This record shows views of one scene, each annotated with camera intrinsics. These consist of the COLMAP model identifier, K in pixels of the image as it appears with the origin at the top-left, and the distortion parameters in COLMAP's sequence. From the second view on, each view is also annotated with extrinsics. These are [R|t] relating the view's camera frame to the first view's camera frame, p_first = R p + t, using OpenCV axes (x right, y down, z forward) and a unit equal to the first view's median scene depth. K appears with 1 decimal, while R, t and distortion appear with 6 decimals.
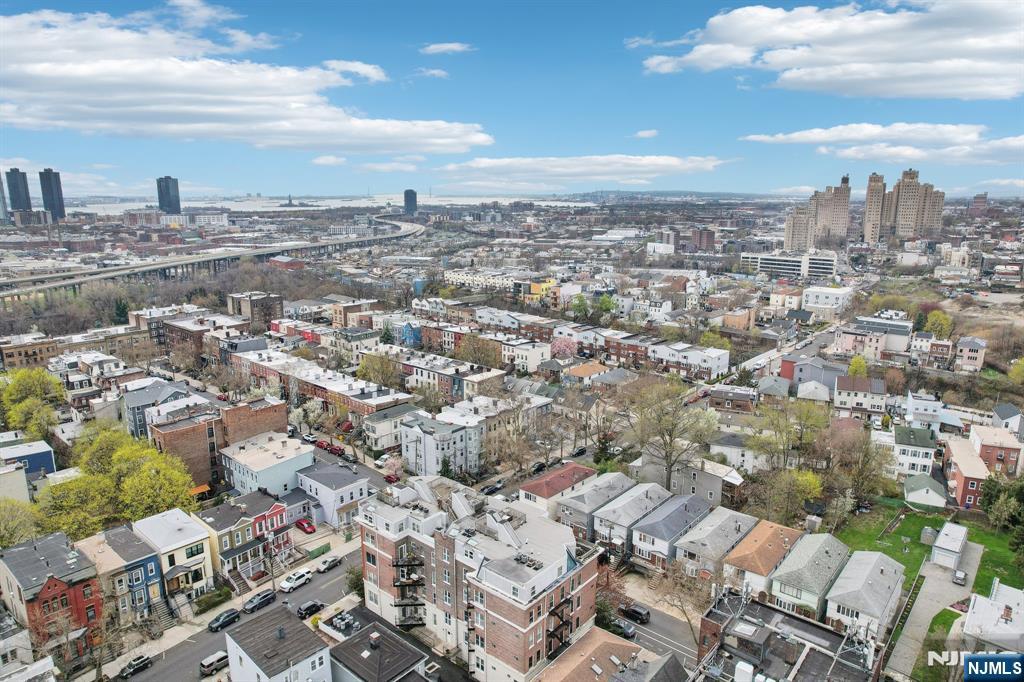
lens RADIAL K [[665.0, 0, 514.5], [0, 665.0, 337.8], [0, 0, 1]] dist [-0.088643, 0.082411]
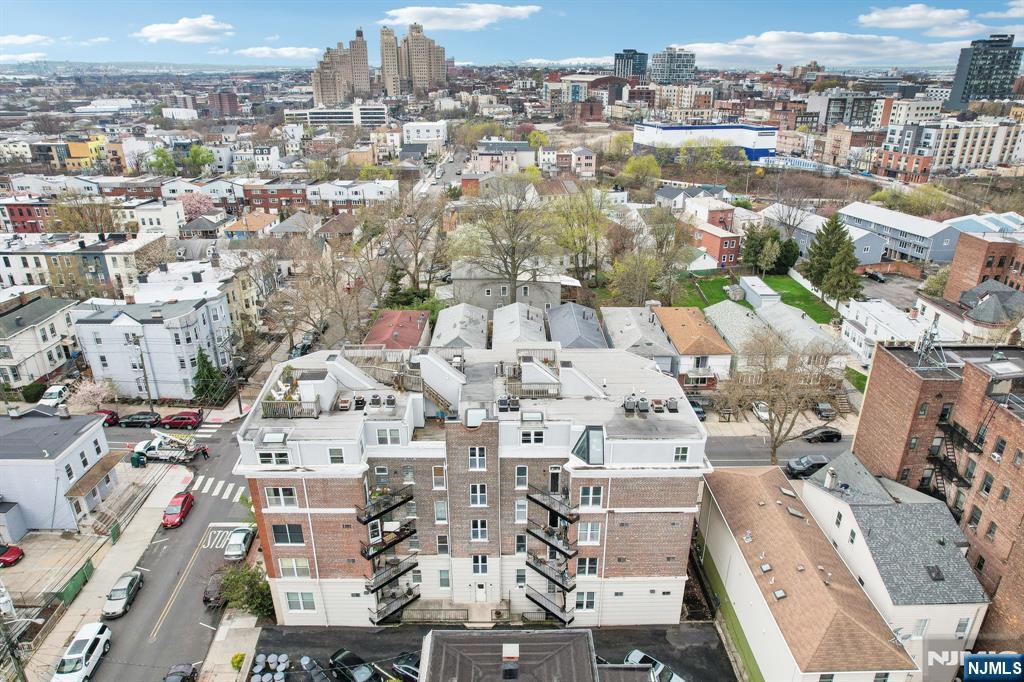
lens RADIAL K [[665.0, 0, 514.5], [0, 665.0, 337.8], [0, 0, 1]] dist [-0.088643, 0.082411]
pose [[0.752061, -0.253666, 0.608323, -0.218487], [0.140485, 0.963455, 0.228074, 0.065328], [-0.643947, -0.086065, 0.760214, 0.326470]]
